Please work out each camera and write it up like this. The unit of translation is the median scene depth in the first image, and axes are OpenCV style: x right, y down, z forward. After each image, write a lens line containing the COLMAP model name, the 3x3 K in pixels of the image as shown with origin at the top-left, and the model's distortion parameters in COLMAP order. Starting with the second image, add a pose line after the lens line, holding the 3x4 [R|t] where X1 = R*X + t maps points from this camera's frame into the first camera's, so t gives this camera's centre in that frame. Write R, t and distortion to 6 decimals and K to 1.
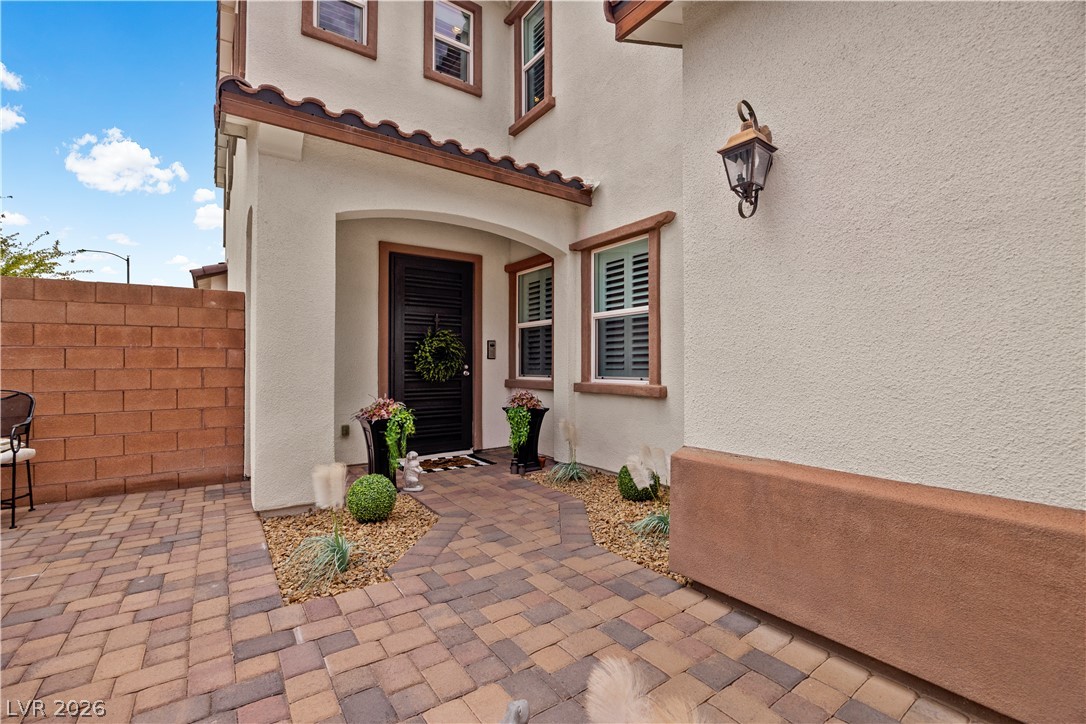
lens RADIAL K [[476.0, 0, 543.0], [0, 476.0, 362.0], [0, 0, 1]] dist [-0.003984, -0.000643]
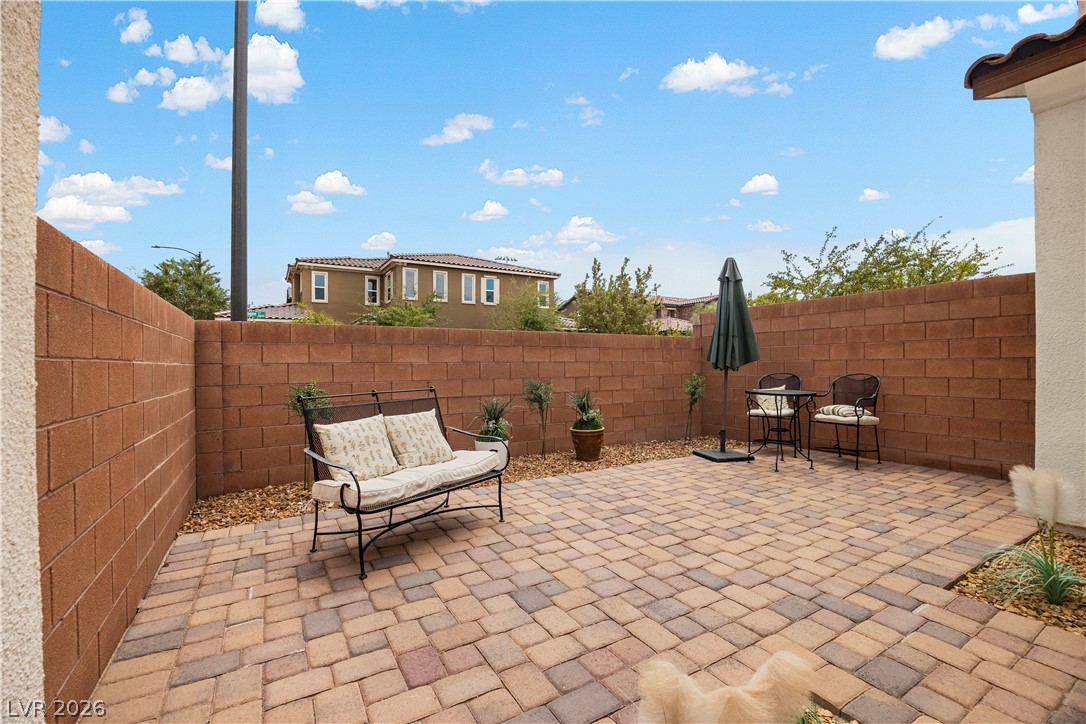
lens RADIAL K [[476.0, 0, 543.0], [0, 476.0, 362.0], [0, 0, 1]] dist [-0.003984, -0.000643]
pose [[-0.072086, 0.003315, -0.997393, 0.375529], [0.012377, 0.999920, 0.002429, 0.009476], [0.997322, -0.012169, -0.072121, 0.155341]]
